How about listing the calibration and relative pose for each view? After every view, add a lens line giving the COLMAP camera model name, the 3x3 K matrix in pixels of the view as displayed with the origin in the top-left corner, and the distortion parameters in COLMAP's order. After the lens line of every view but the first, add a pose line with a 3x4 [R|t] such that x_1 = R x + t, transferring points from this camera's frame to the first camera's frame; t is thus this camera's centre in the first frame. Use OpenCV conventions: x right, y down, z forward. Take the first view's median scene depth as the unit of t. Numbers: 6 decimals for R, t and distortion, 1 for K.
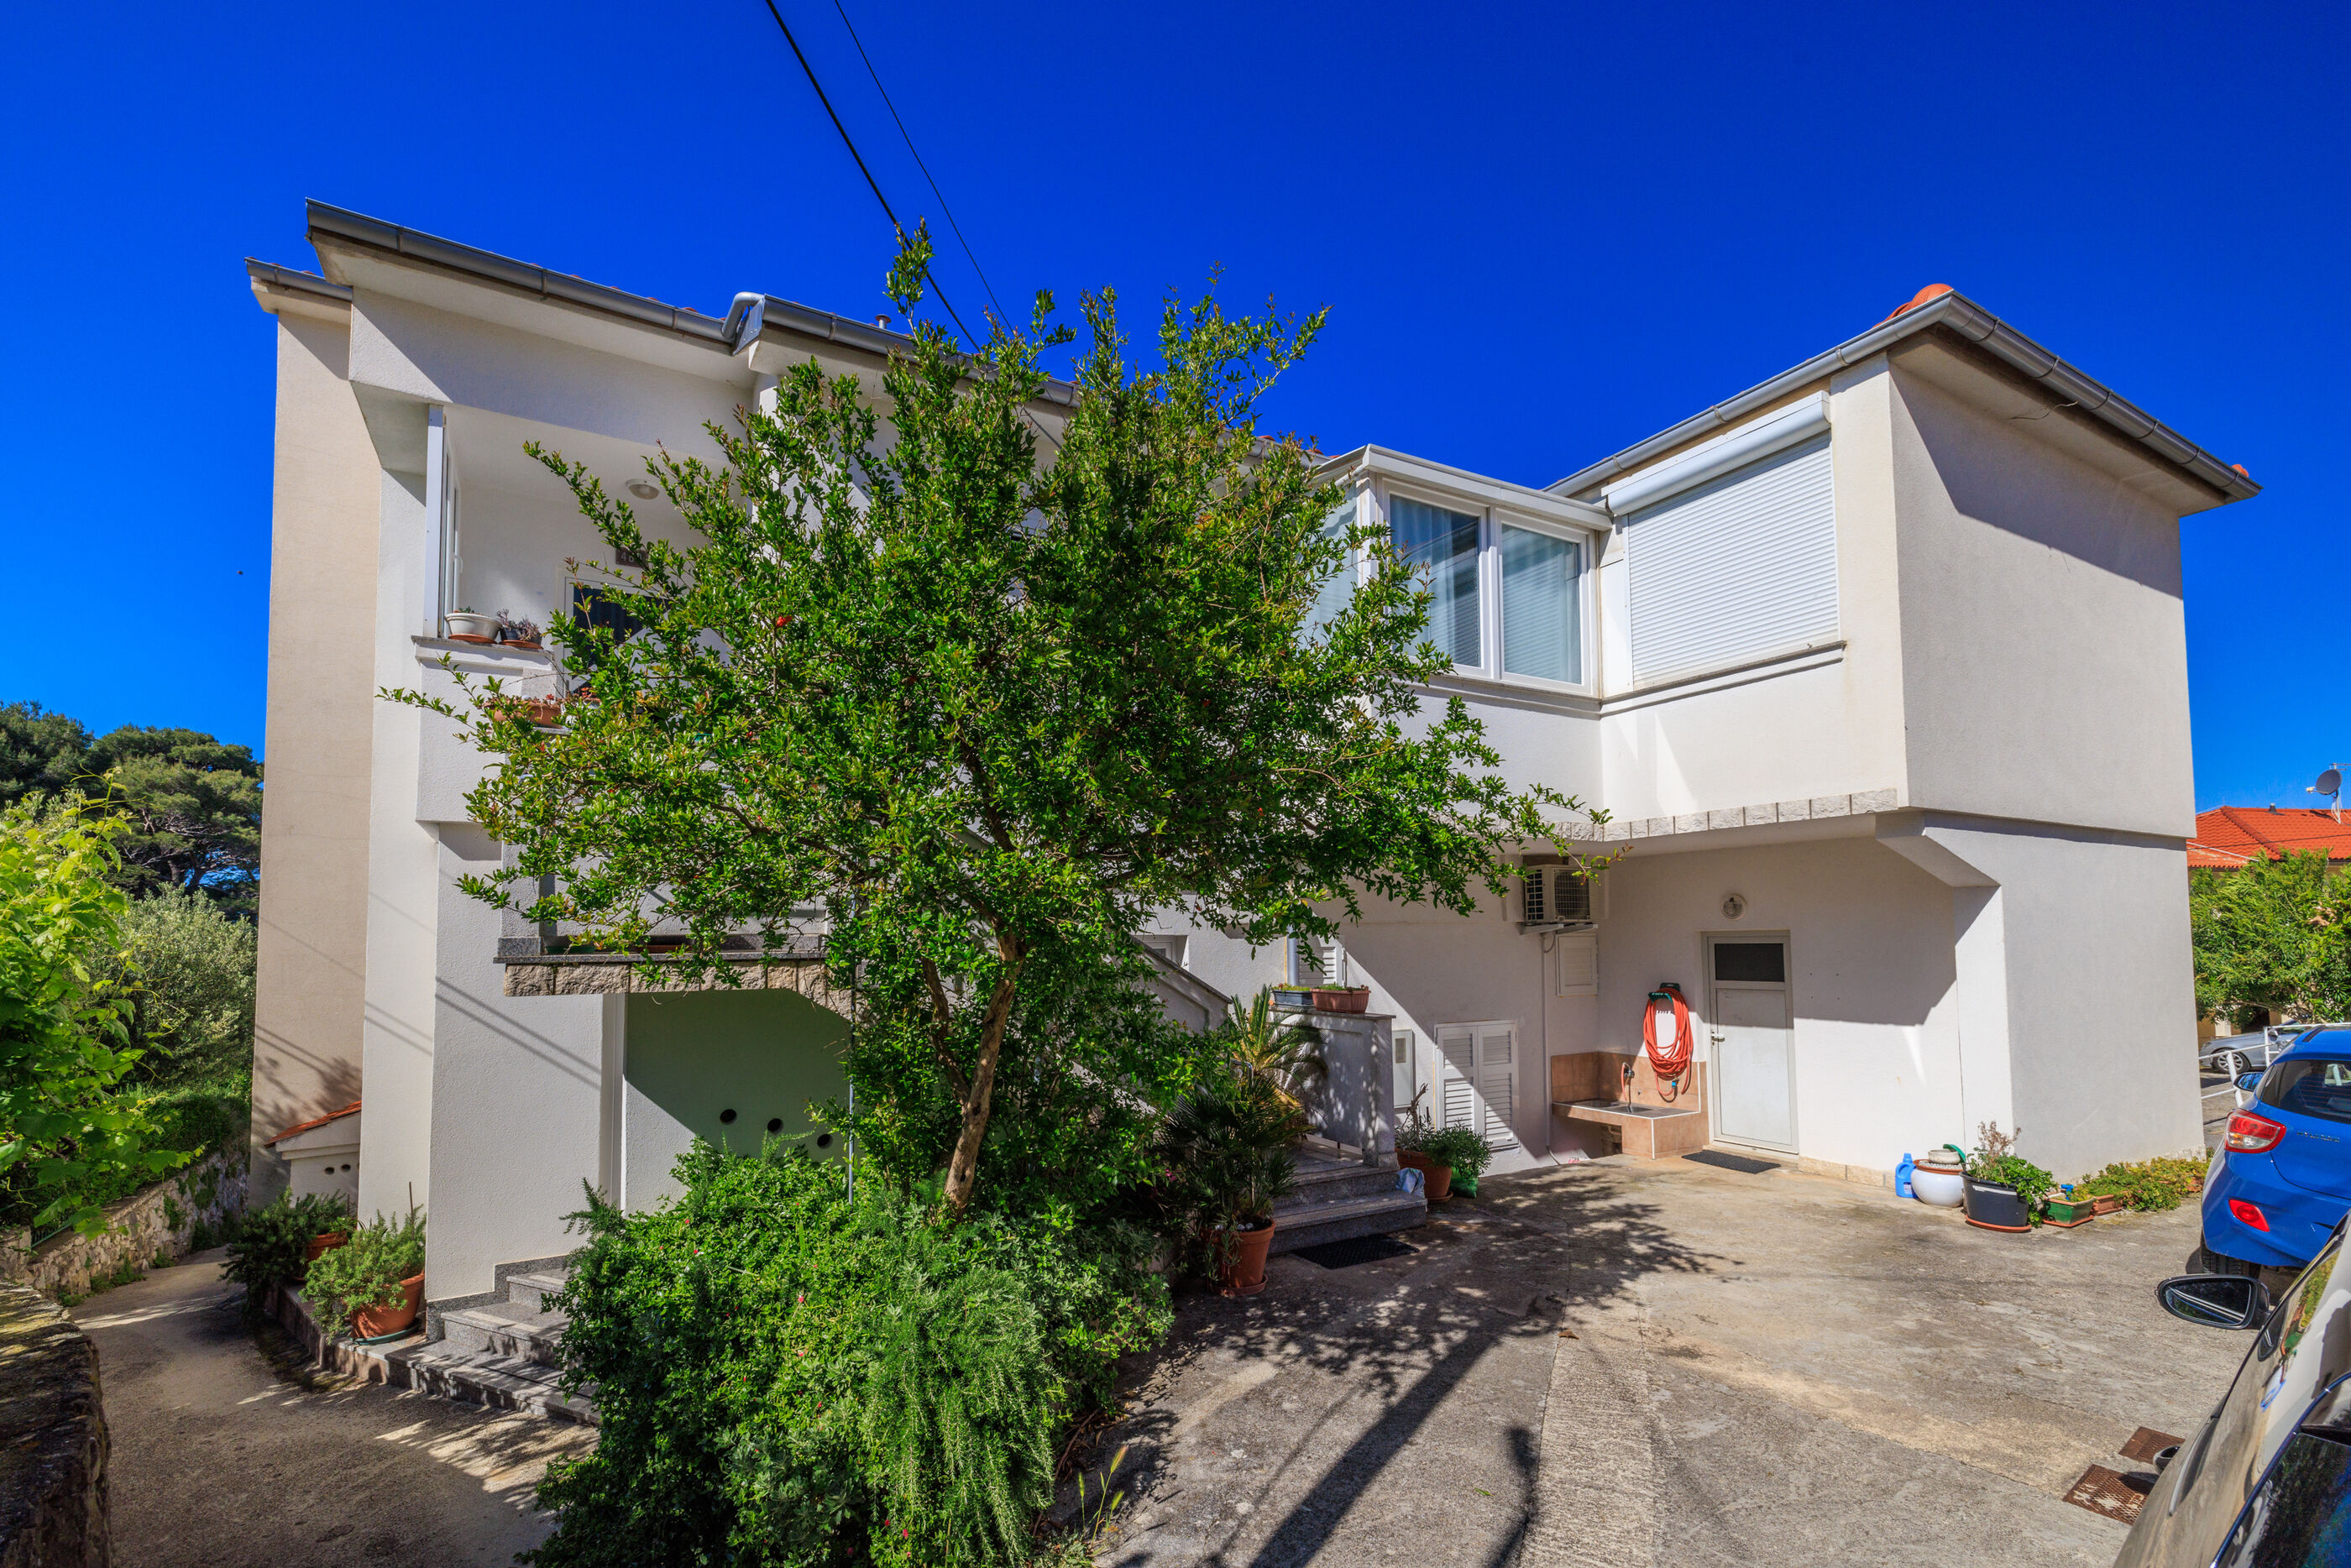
lens RADIAL K [[1055.5, 0, 1170.3], [0, 1055.5, 849.9], [0, 0, 1]] dist [0.003489, 0.000629]
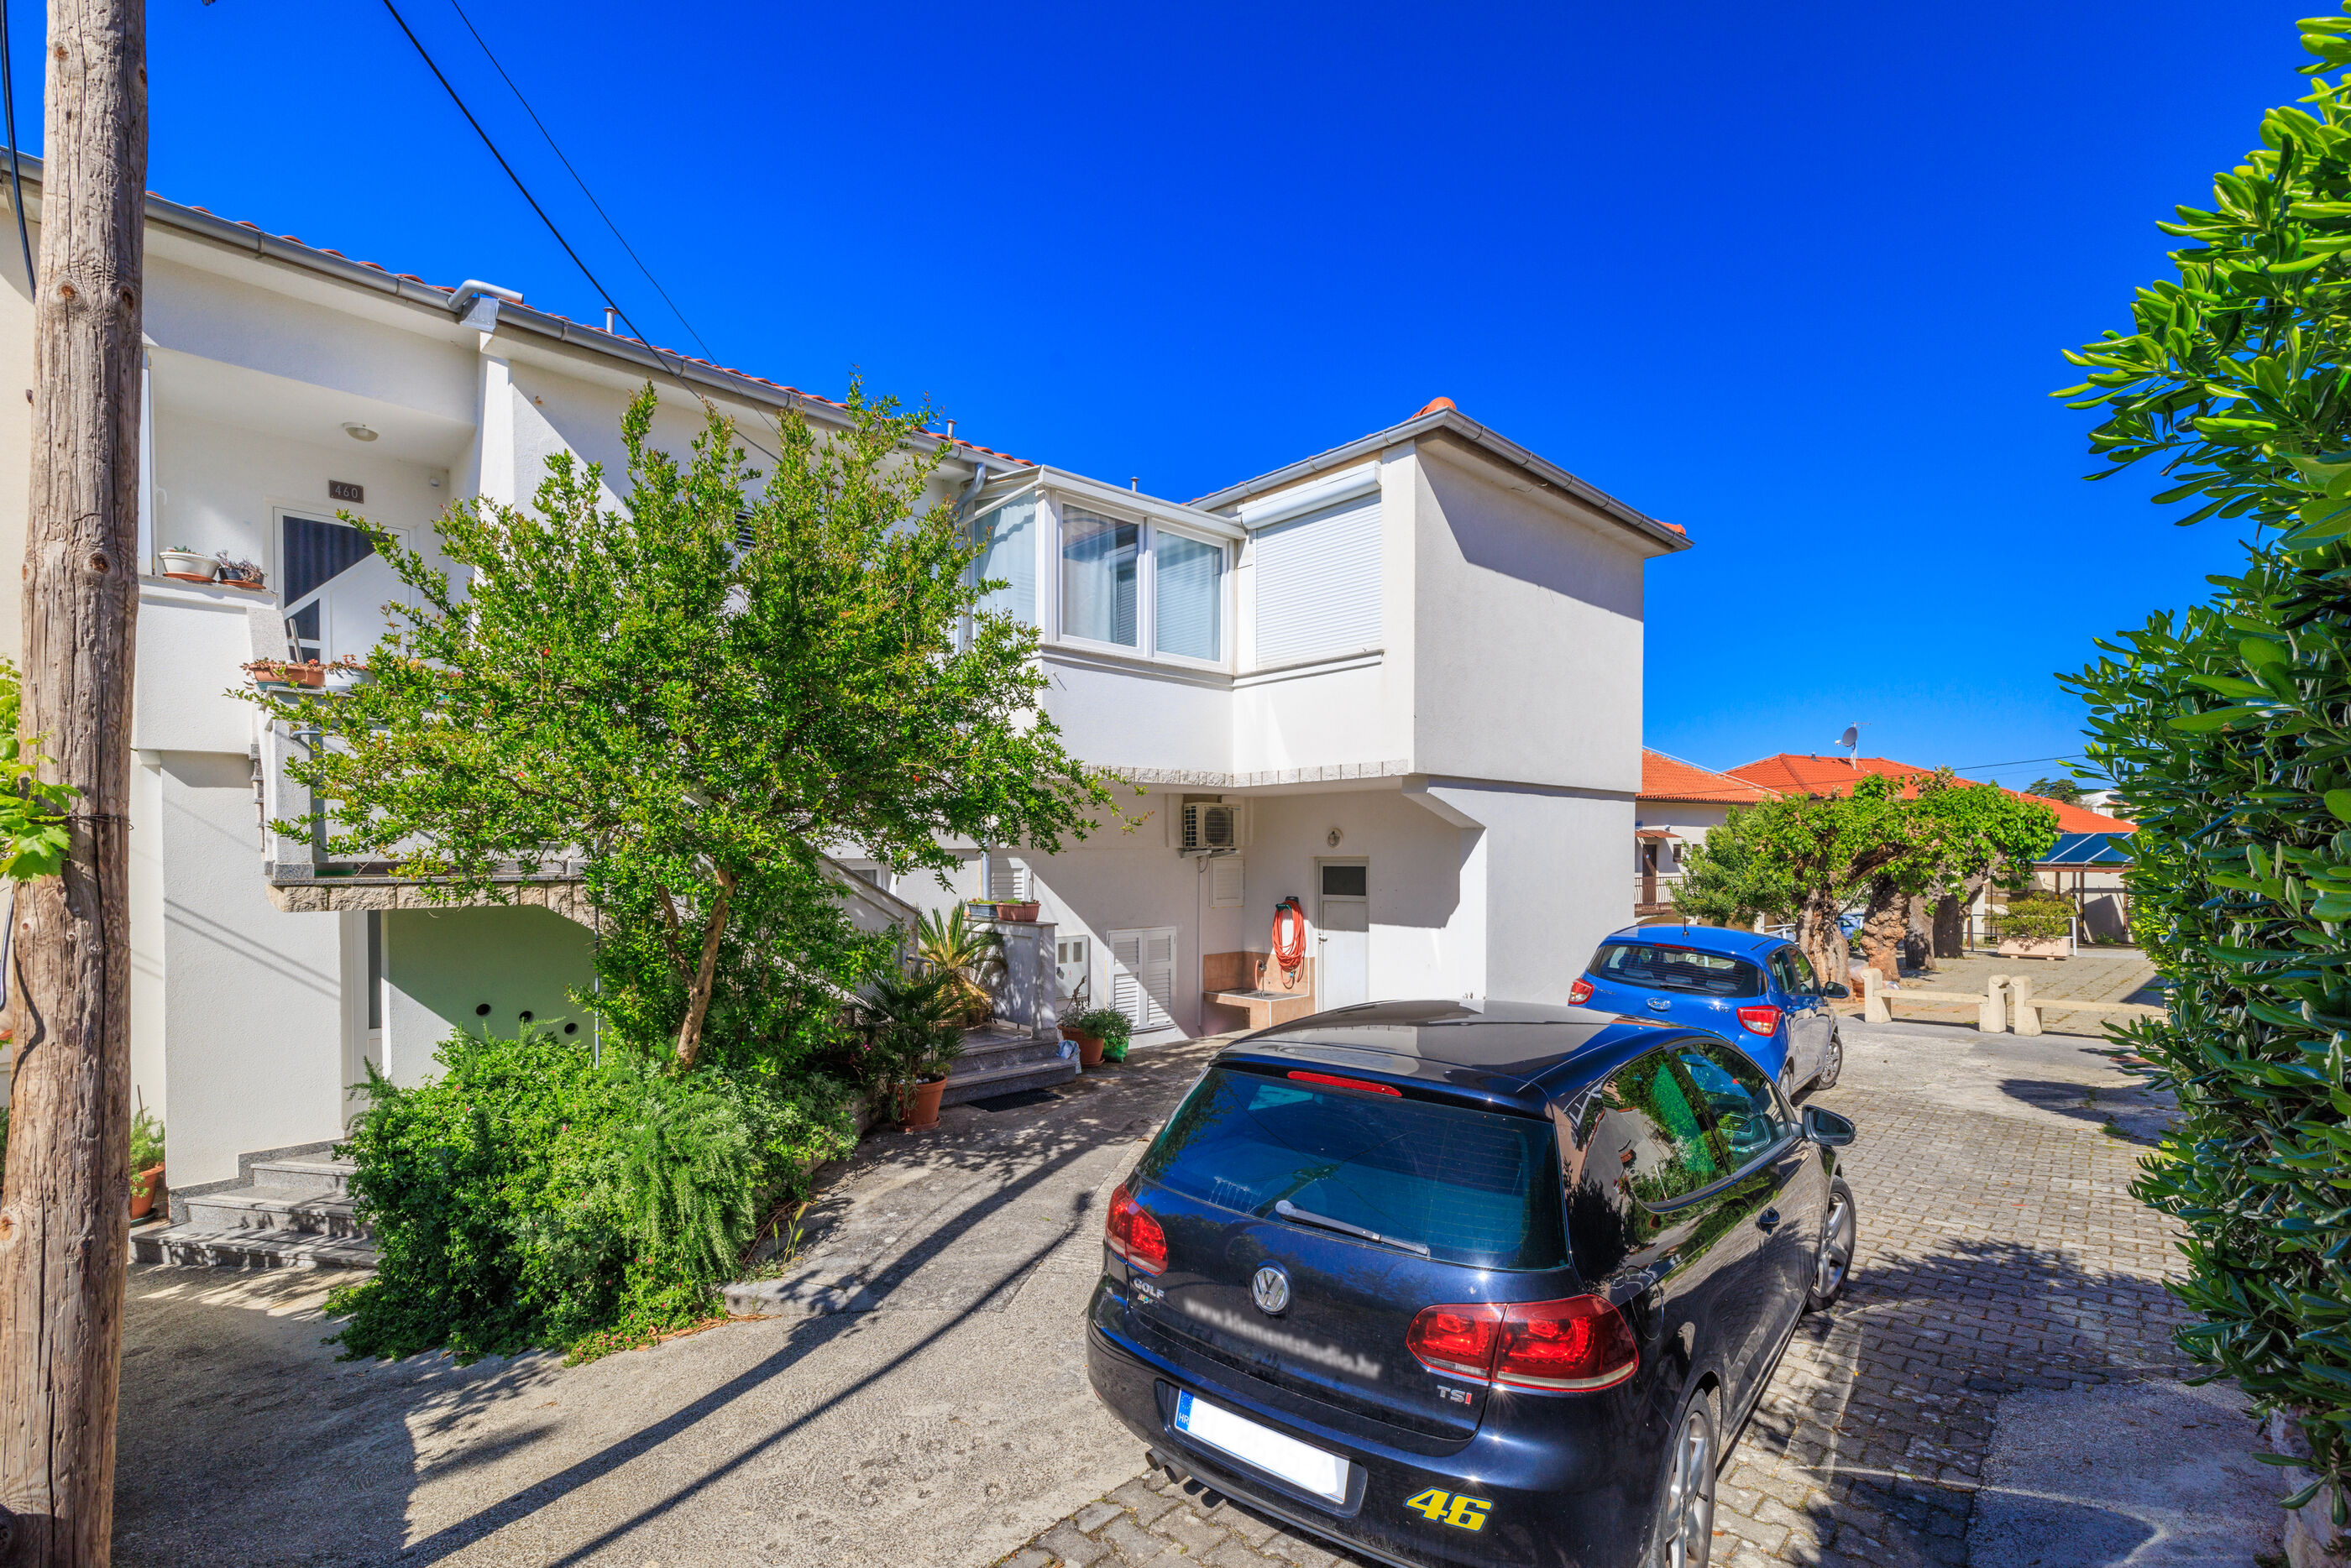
lens RADIAL K [[1055.5, 0, 1170.3], [0, 1055.5, 849.9], [0, 0, 1]] dist [0.003489, 0.000629]
pose [[0.974803, 0.007773, 0.222931, 0.075694], [-0.026211, 0.996461, 0.079865, -0.046984], [-0.221521, -0.083696, 0.971557, -0.331977]]
